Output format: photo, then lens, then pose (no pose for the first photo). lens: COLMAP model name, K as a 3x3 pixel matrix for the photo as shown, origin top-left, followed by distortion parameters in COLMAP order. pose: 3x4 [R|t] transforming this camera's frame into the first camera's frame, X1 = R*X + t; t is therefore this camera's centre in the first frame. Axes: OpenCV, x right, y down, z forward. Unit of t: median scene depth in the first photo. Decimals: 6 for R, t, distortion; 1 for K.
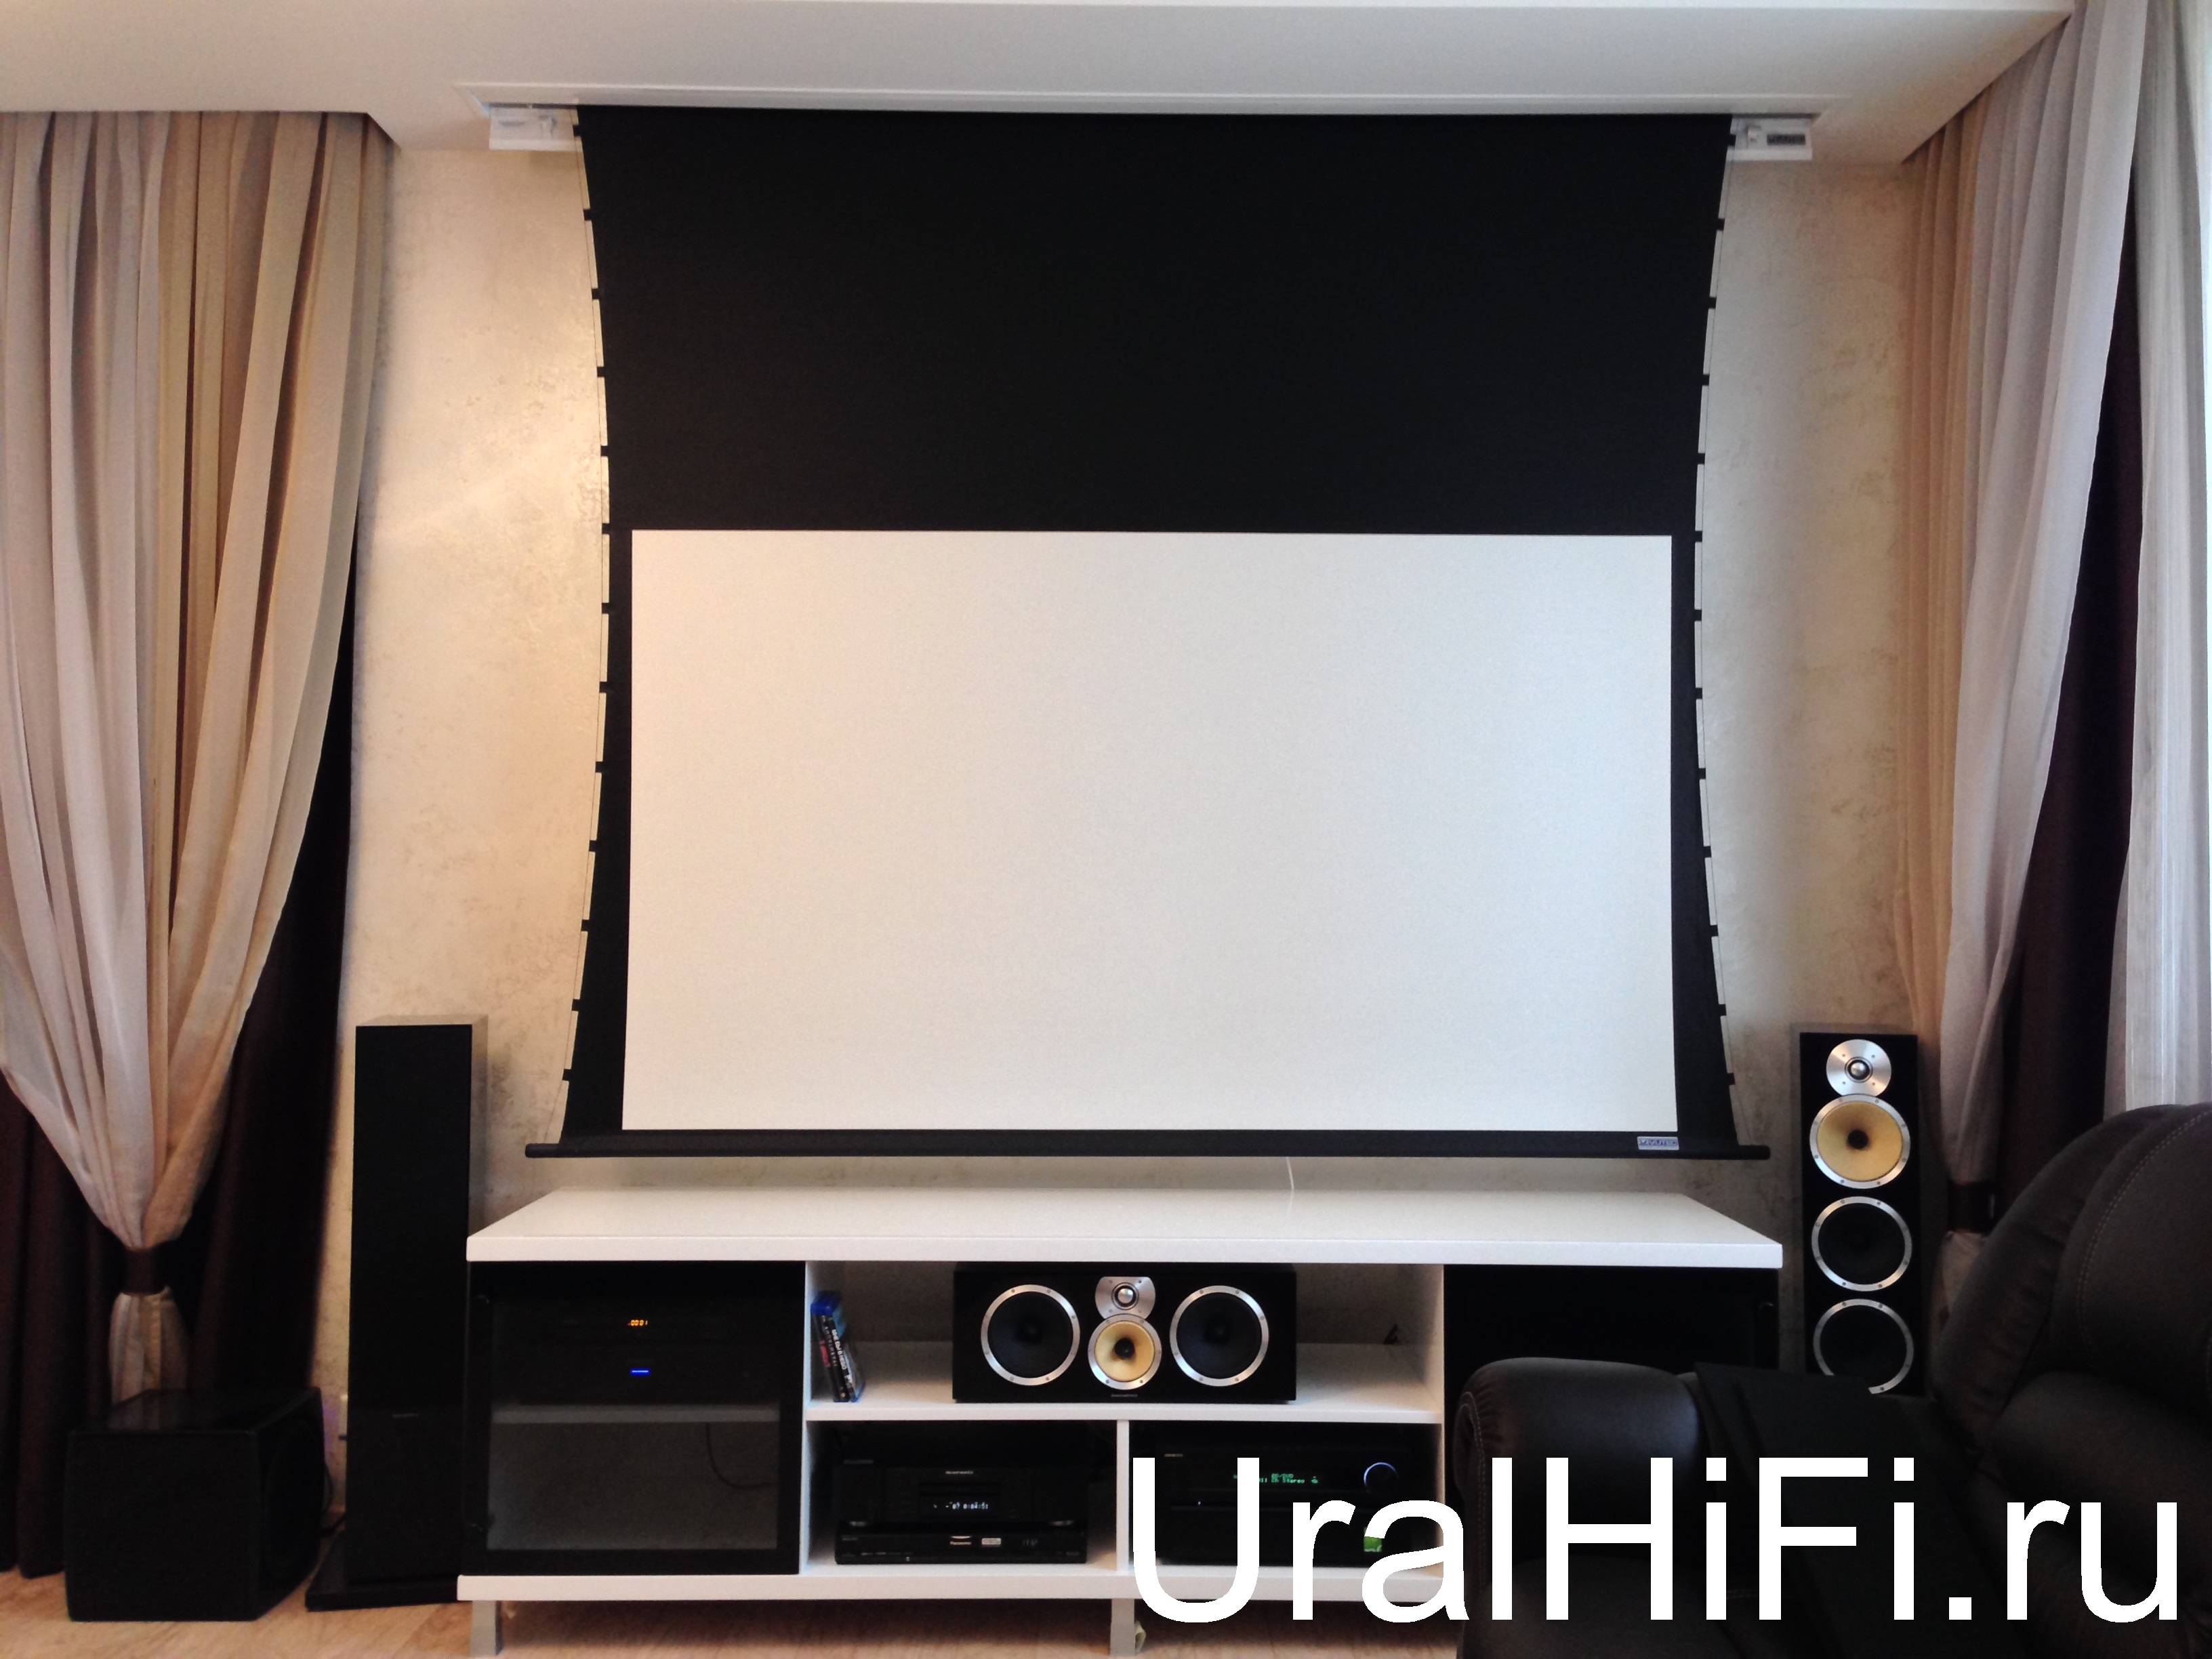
lens RADIAL K [[1984.2, 0, 1106.0], [0, 1984.2, 829.5], [0, 0, 1]] dist [0.056010, -0.014567]
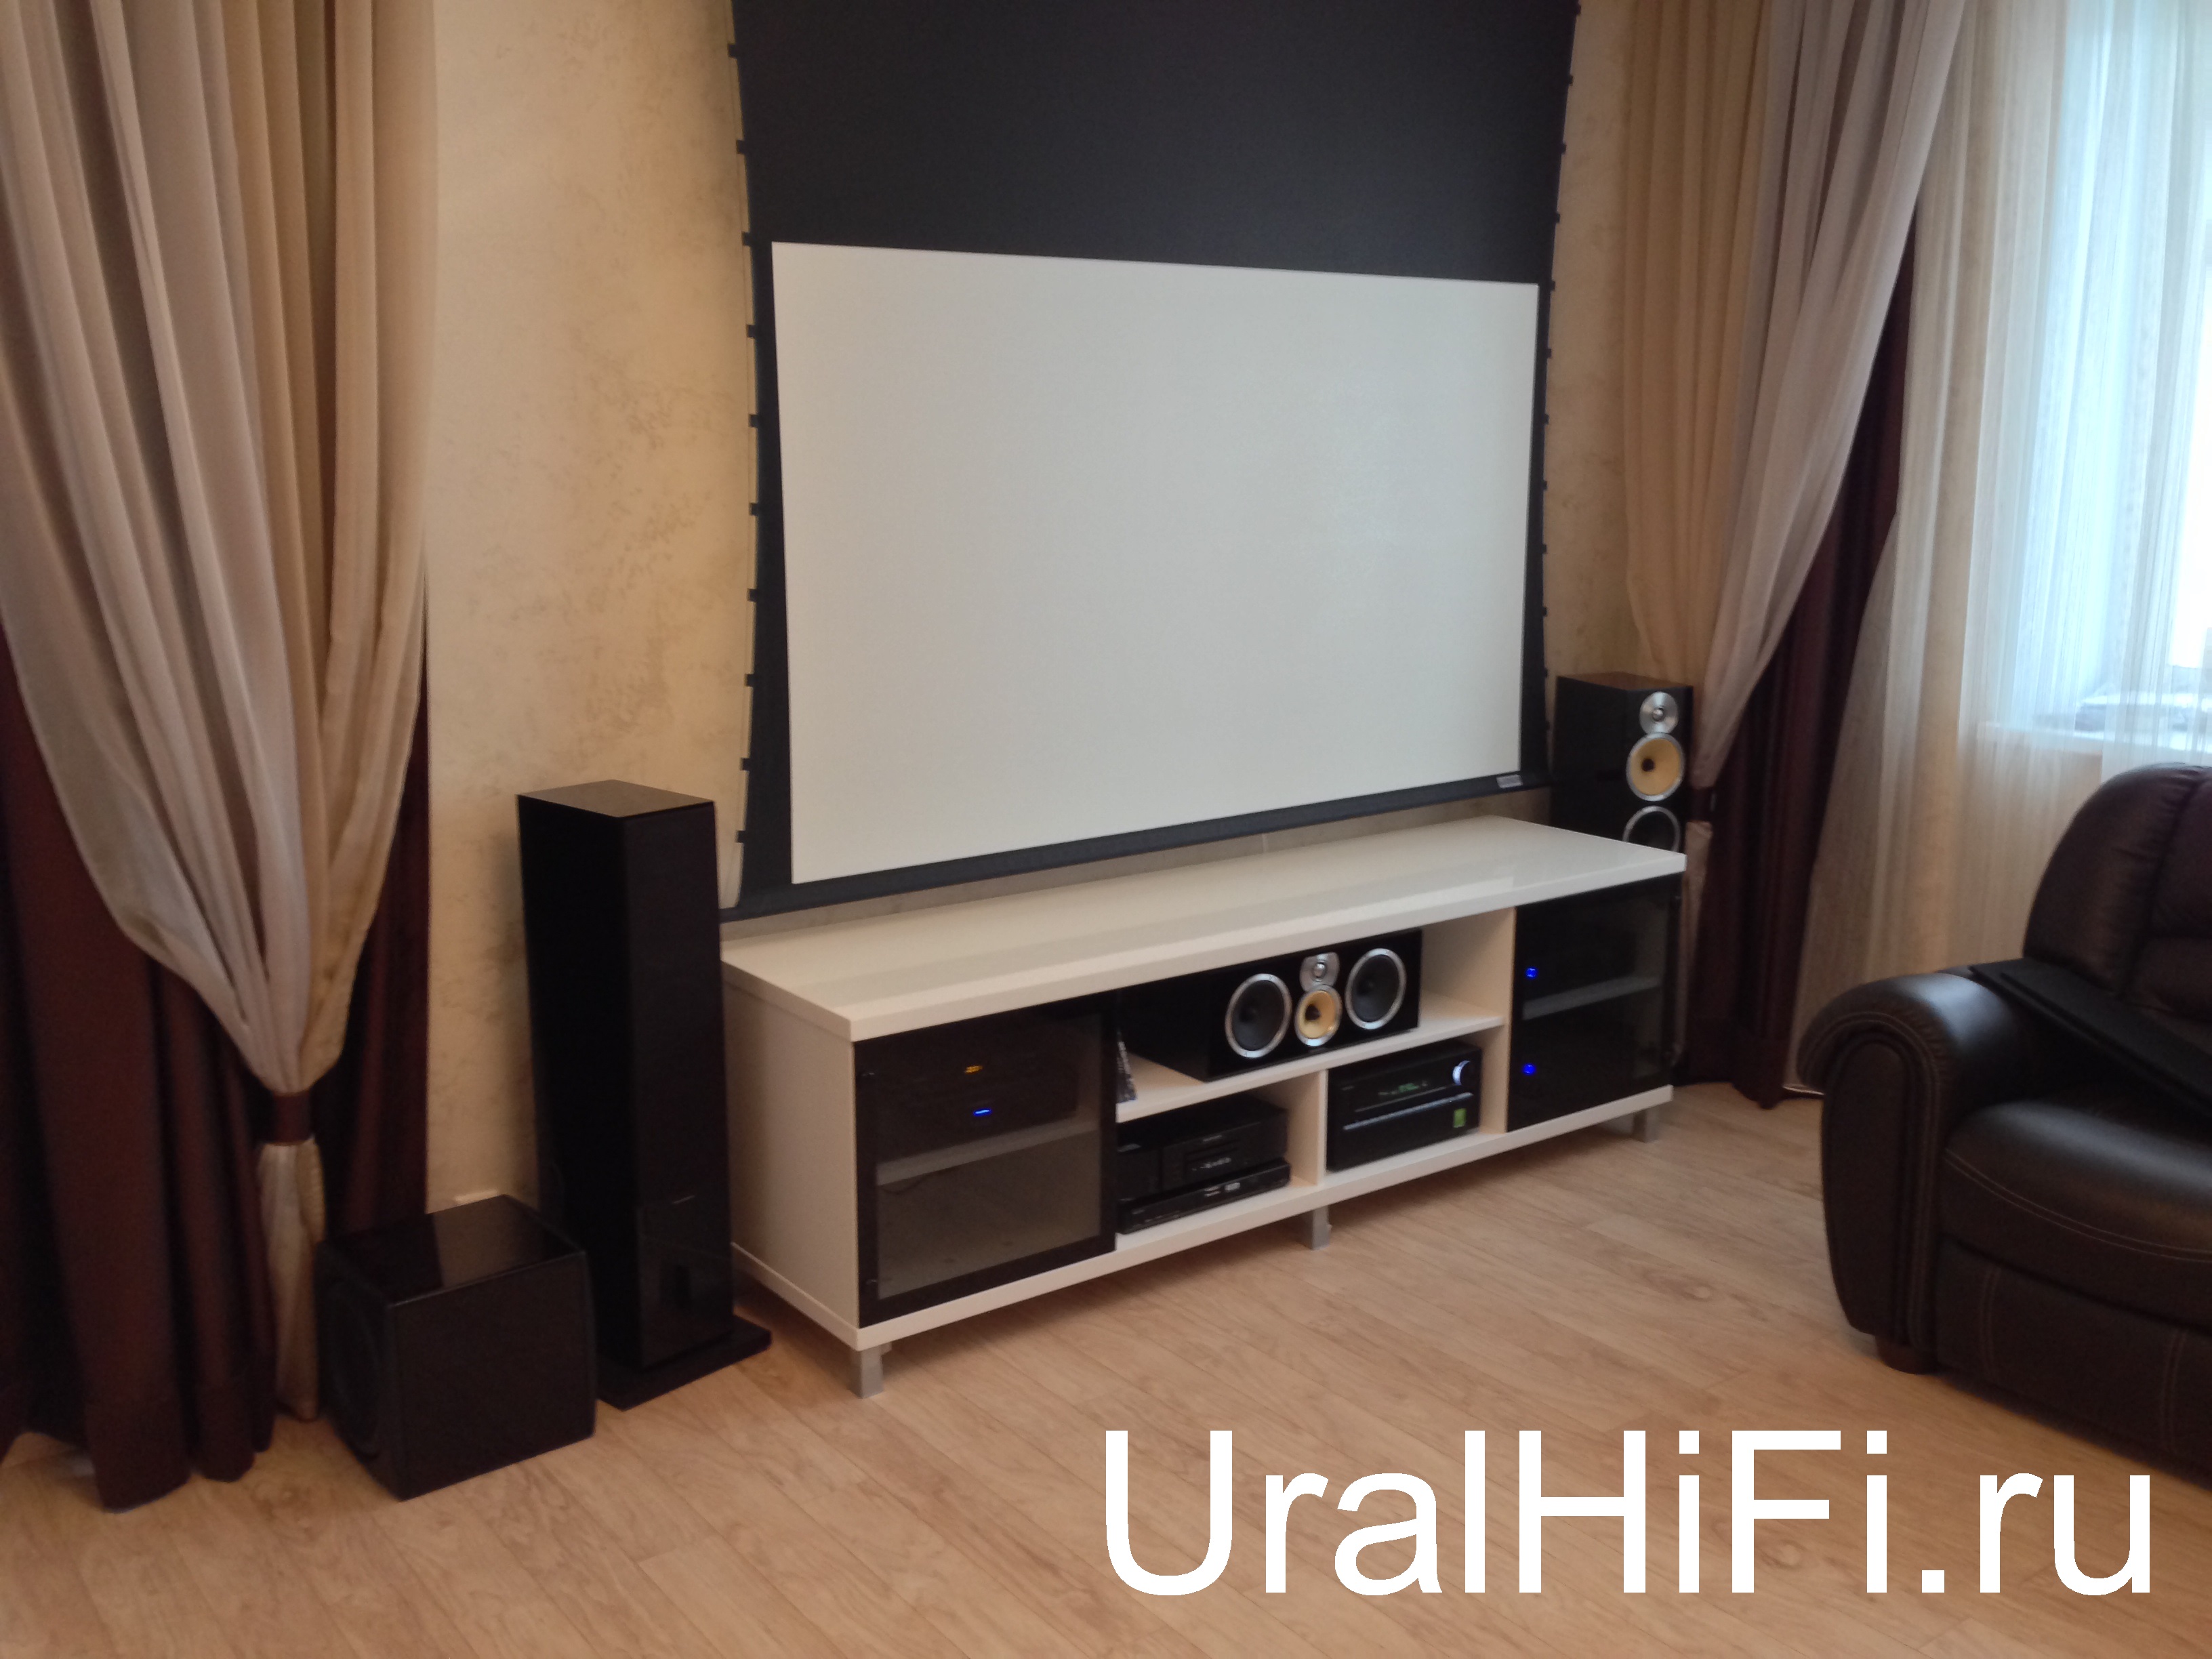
lens RADIAL K [[1984.2, 0, 1106.0], [0, 1984.2, 829.5], [0, 0, 1]] dist [0.056010, -0.014567]
pose [[0.808906, -0.122239, 0.575090, -0.721868], [-0.019806, 0.971927, 0.234447, -0.115049], [-0.587604, -0.201036, 0.783777, 0.157097]]
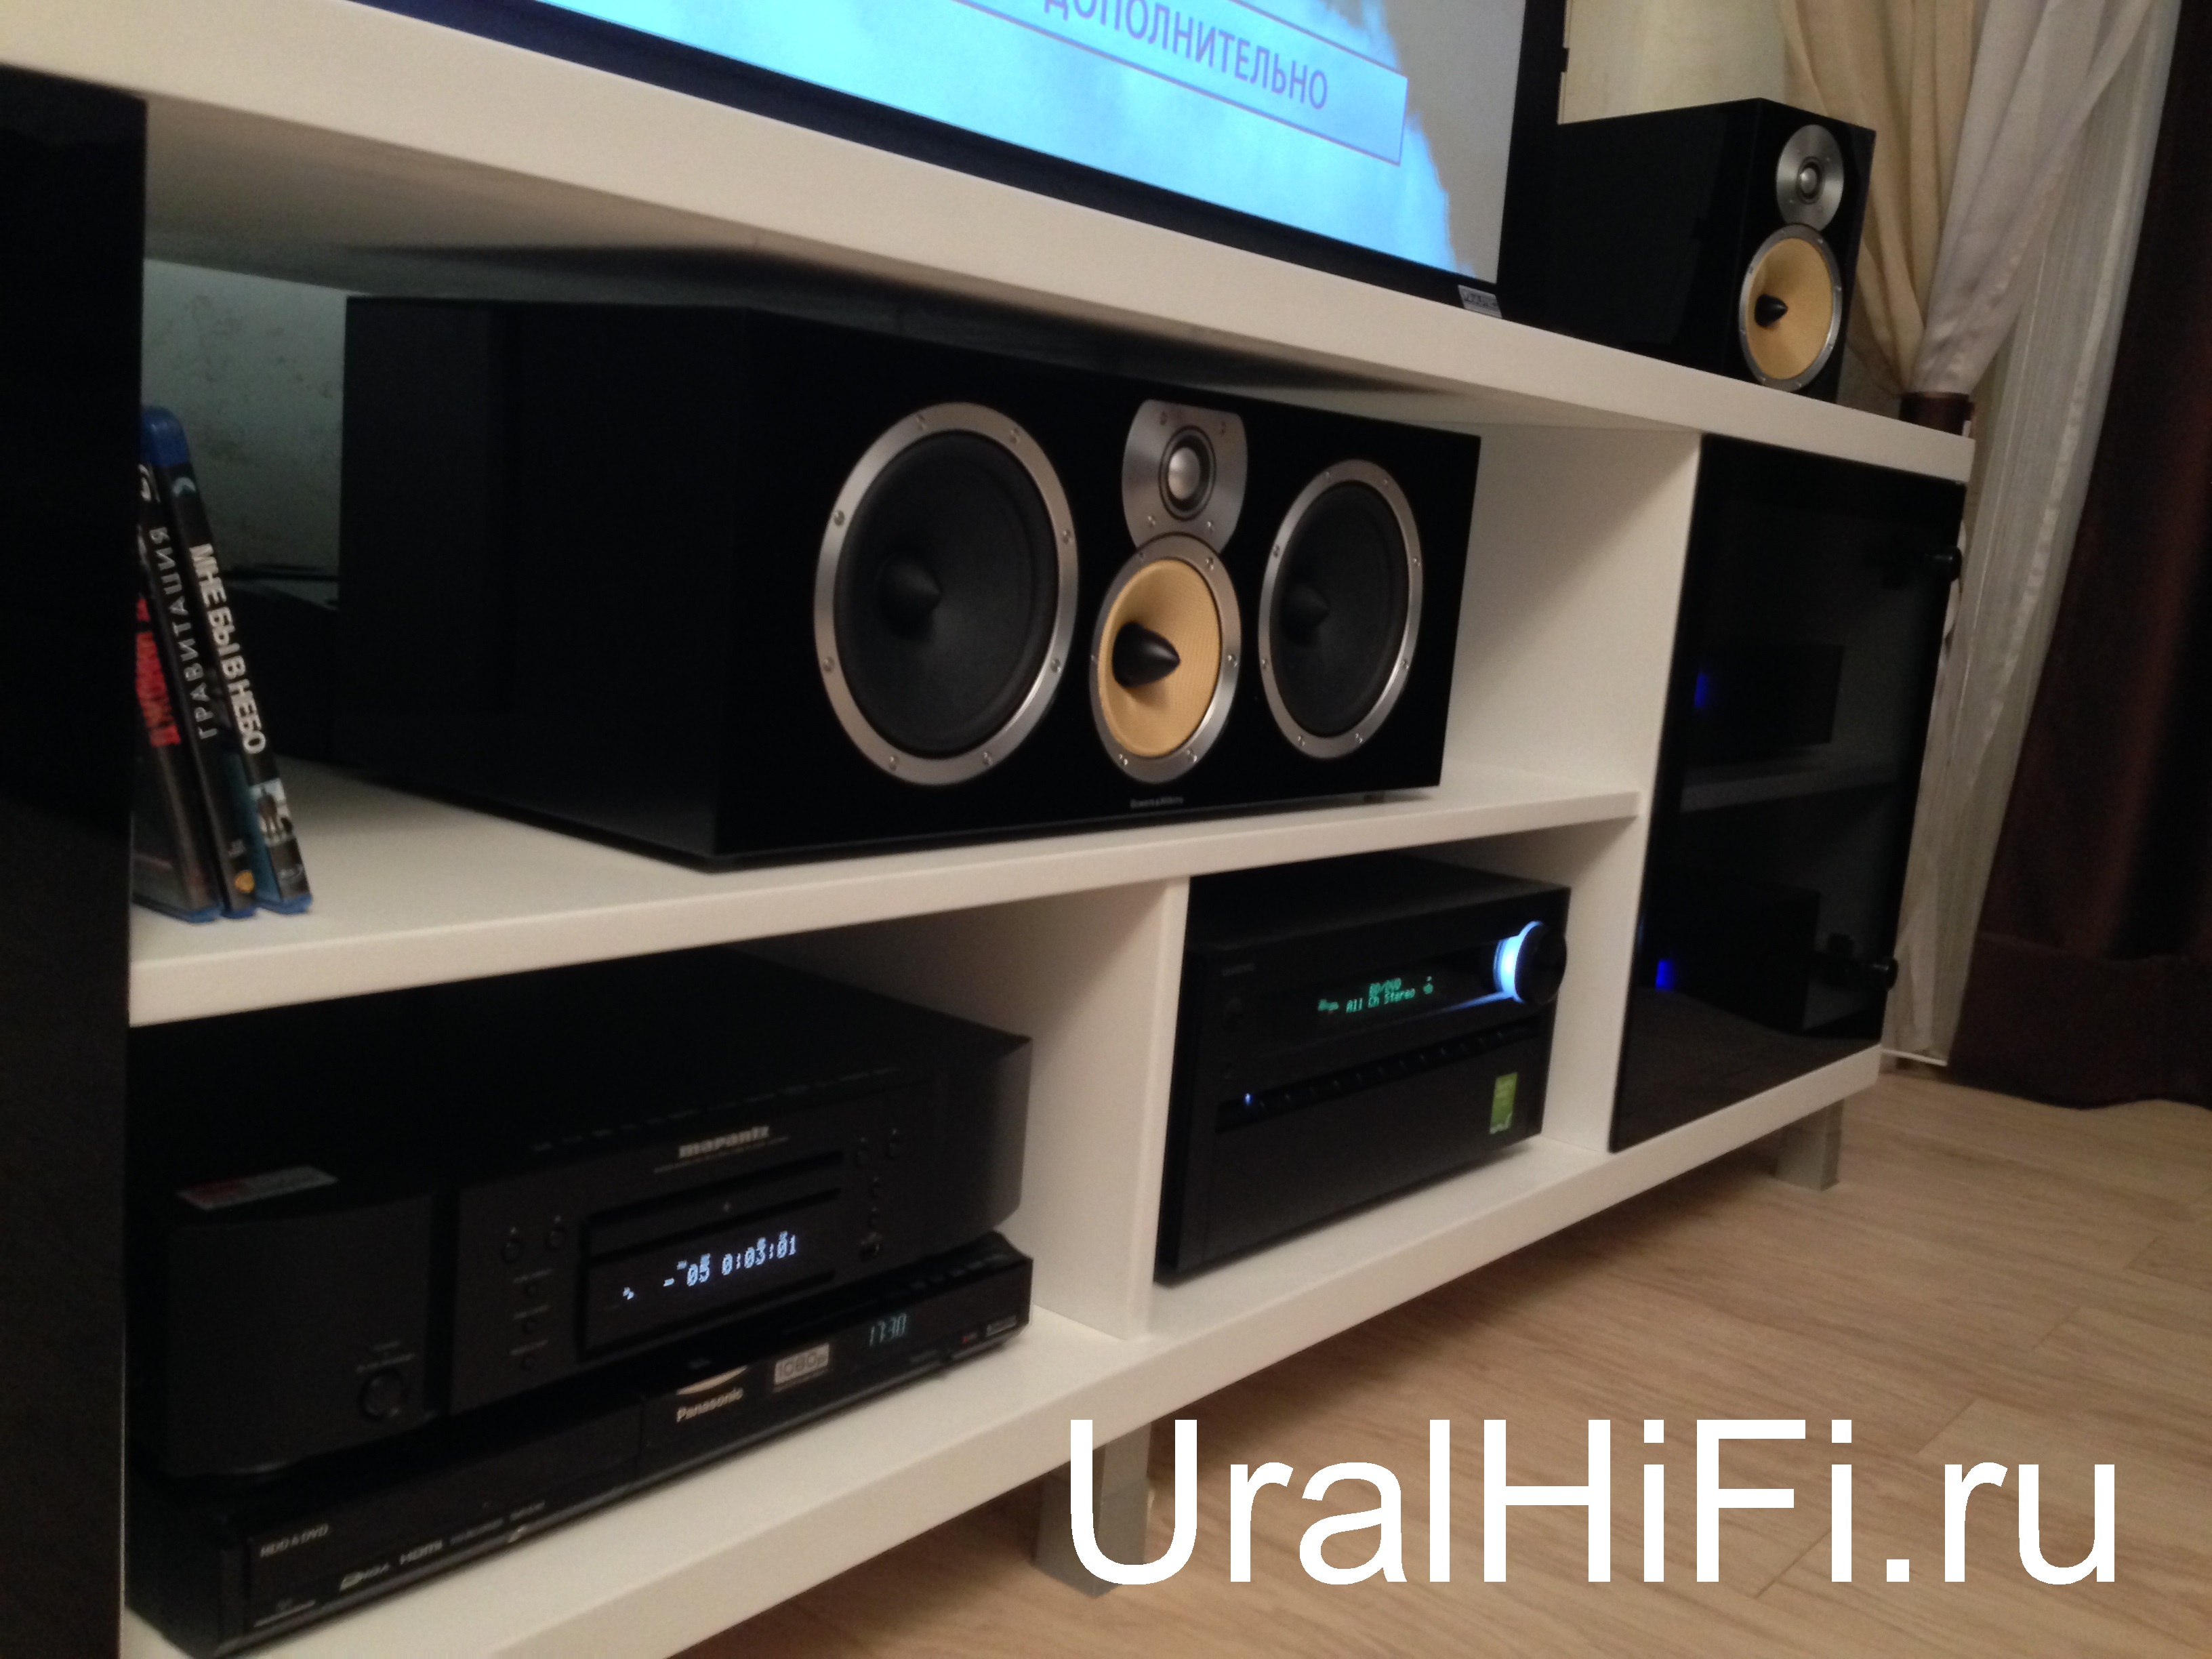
lens RADIAL K [[1984.2, 0, 1106.0], [0, 1984.2, 829.5], [0, 0, 1]] dist [0.056010, -0.014567]
pose [[0.643287, -0.070154, 0.762404, -0.214166], [-0.107566, 0.977635, 0.180719, 0.221537], [-0.758031, -0.198263, 0.621354, 0.772214]]
